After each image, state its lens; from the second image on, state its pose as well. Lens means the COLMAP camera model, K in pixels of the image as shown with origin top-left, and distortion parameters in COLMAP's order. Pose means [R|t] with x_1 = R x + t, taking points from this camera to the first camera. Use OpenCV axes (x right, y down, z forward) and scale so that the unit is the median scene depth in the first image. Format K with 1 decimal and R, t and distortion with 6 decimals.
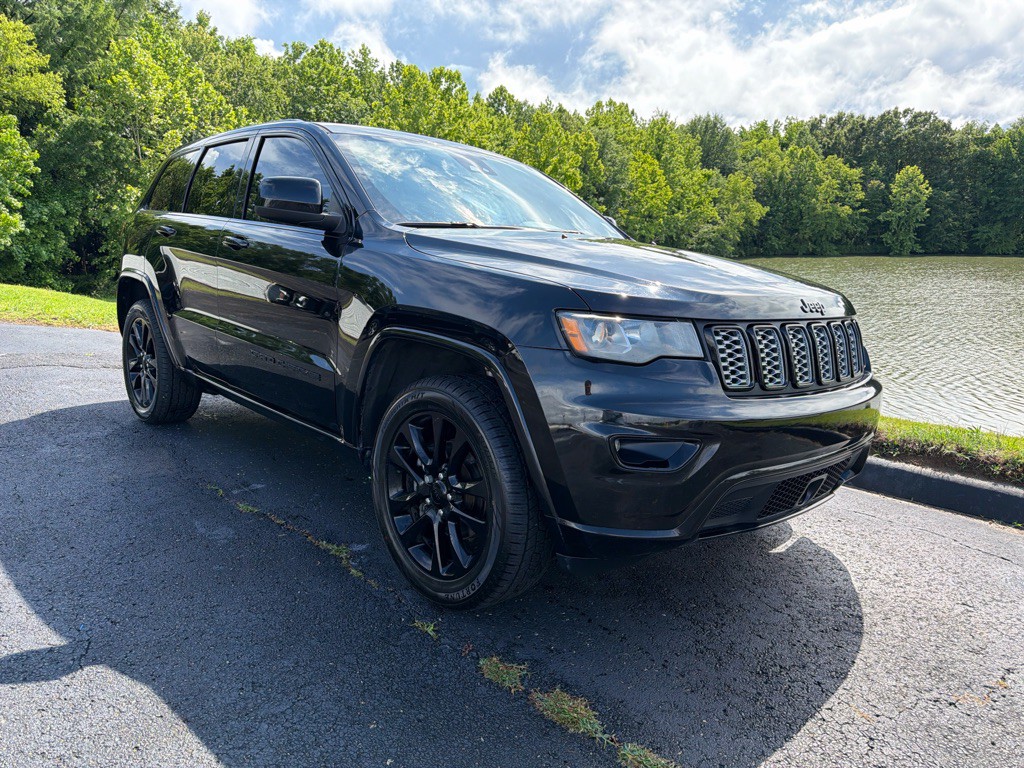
lens RADIAL K [[724.1, 0, 511.9], [0, 724.1, 389.6], [0, 0, 1]] dist [0.040421, -0.051180]
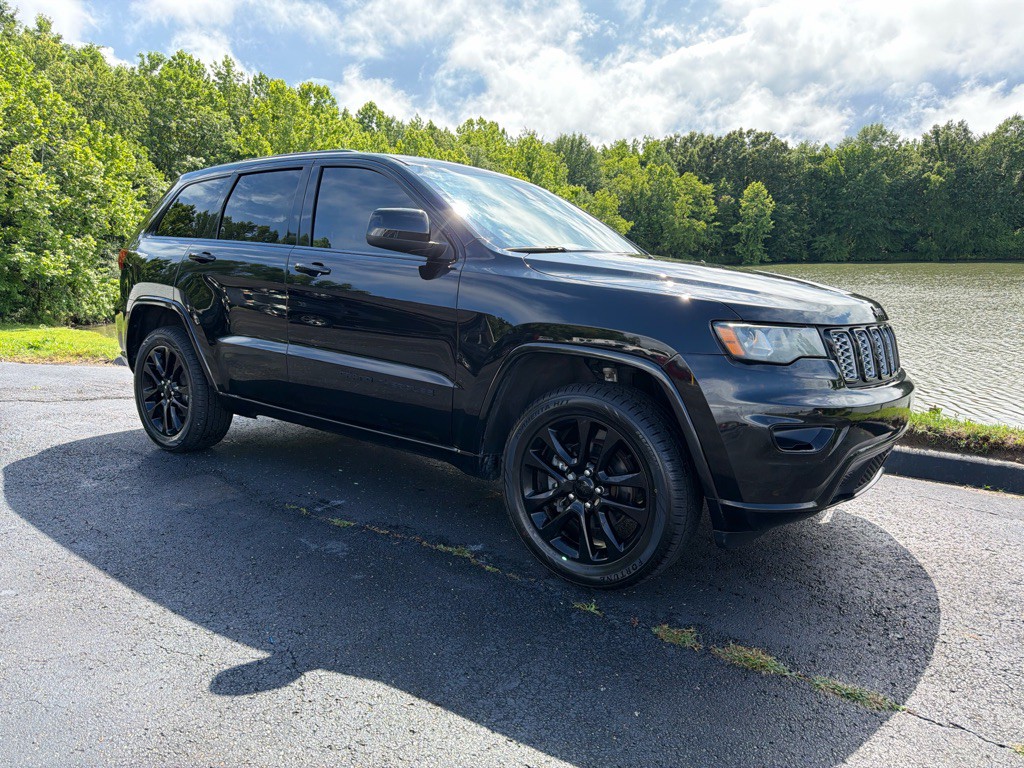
lens RADIAL K [[724.1, 0, 511.7], [0, 724.1, 390.1], [0, 0, 1]] dist [0.040421, -0.051180]
pose [[0.984299, -0.049147, 0.169528, -0.254725], [0.052346, 0.998524, -0.014452, 0.000915], [-0.168568, 0.023099, 0.985419, -0.058190]]
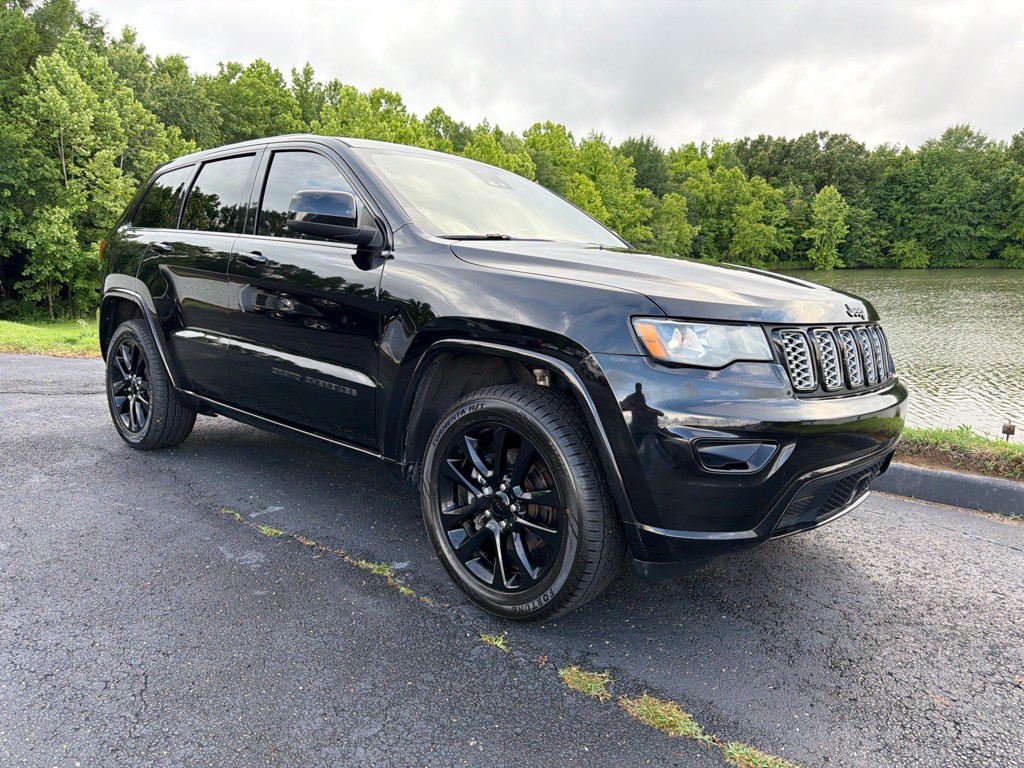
lens RADIAL K [[724.1, 0, 513.9], [0, 724.1, 388.6], [0, 0, 1]] dist [0.040421, -0.051180]
pose [[0.996012, -0.025406, 0.085531, -0.105097], [0.027712, 0.999281, -0.025882, 0.006803], [-0.084812, 0.028149, 0.995999, 0.004060]]
